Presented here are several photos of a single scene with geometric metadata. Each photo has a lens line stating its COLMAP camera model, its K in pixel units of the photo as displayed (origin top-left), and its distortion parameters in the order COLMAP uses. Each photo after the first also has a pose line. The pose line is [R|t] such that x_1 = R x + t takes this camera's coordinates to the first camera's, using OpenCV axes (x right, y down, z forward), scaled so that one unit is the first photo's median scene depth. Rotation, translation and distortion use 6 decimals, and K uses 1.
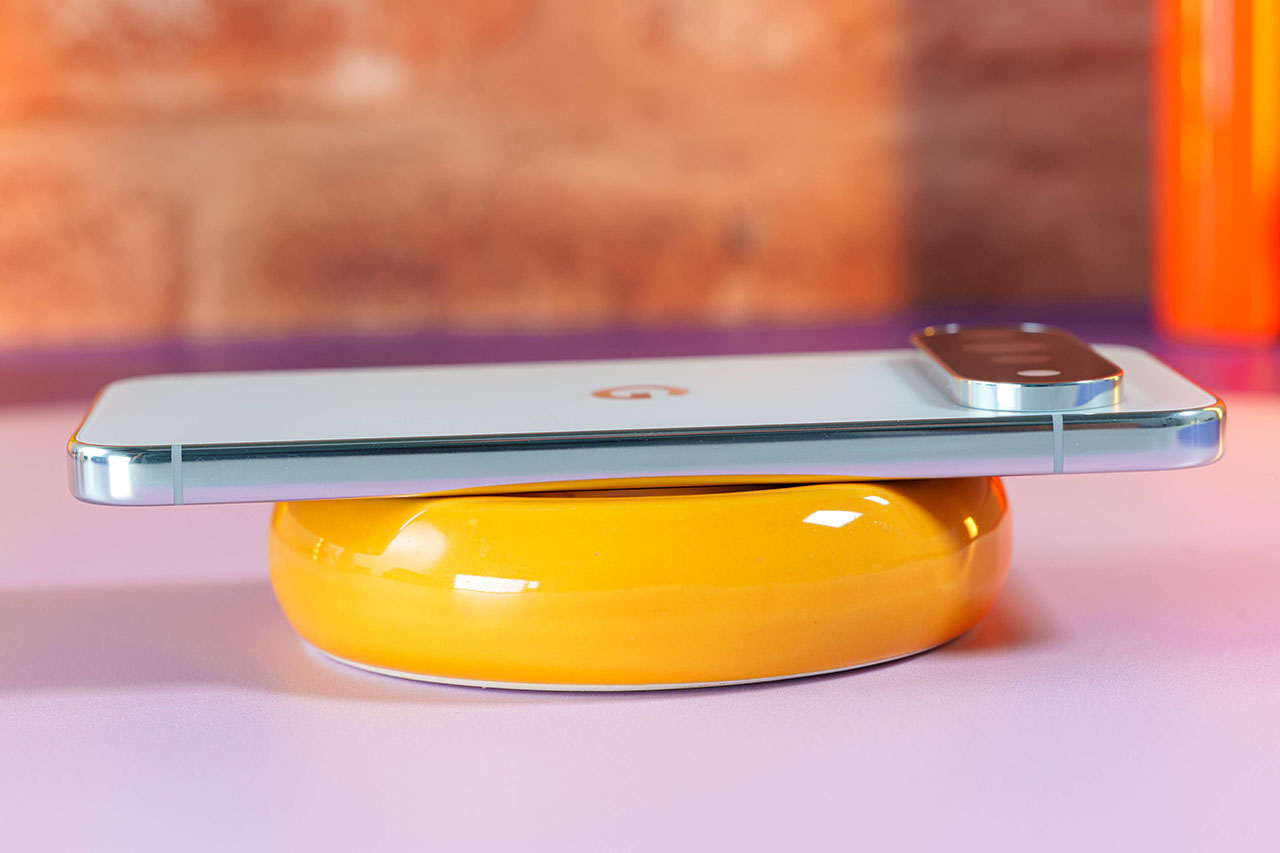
lens RADIAL K [[3068.3, 0, 638.6], [0, 3068.3, 423.2], [0, 0, 1]] dist [0.033644, 0.000000]
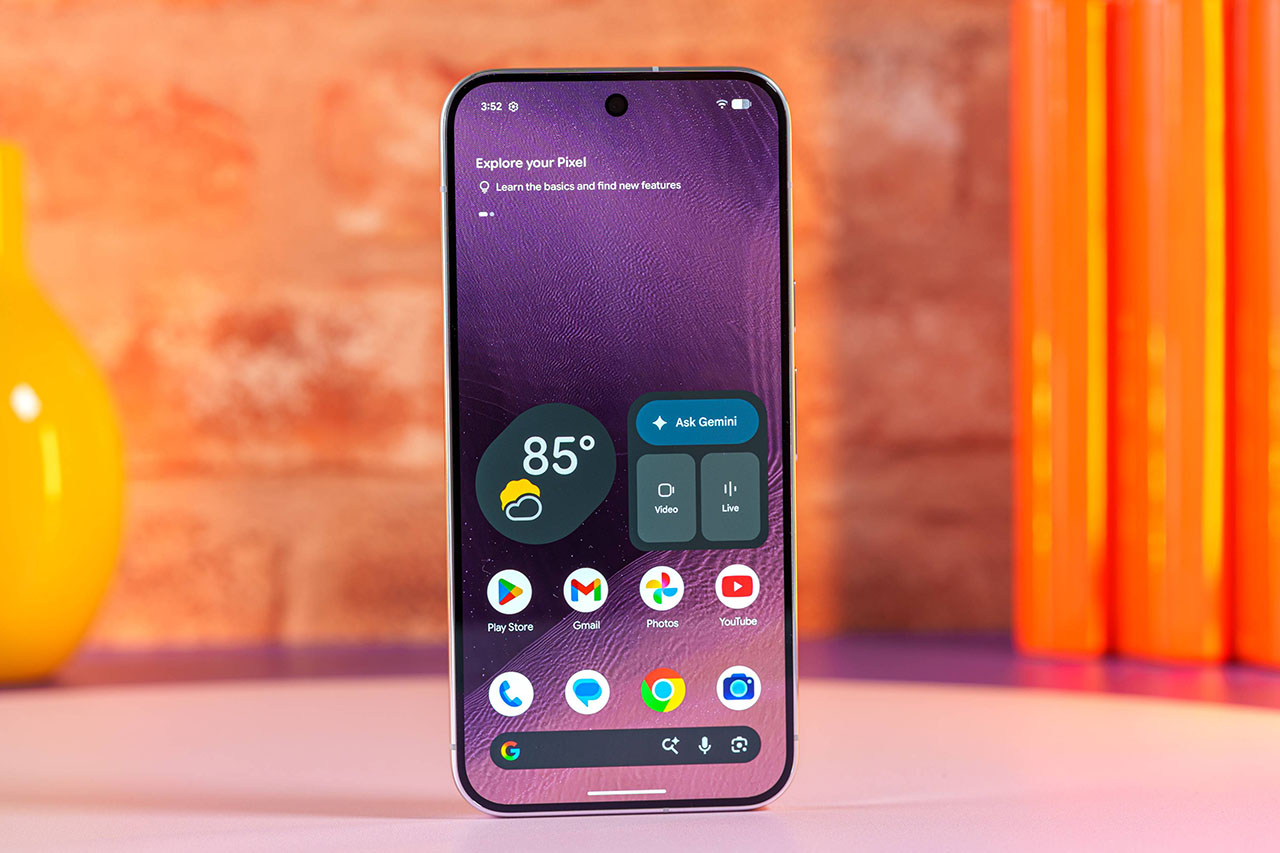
lens RADIAL K [[3068.3, 0, 633.5], [0, 3068.3, 419.5], [0, 0, 1]] dist [0.033644, 0.000000]
pose [[0.999761, 0.016982, -0.013751, 0.018177], [-0.018499, 0.992725, -0.118972, 0.029881], [0.011631, 0.119198, 0.992802, -0.304727]]
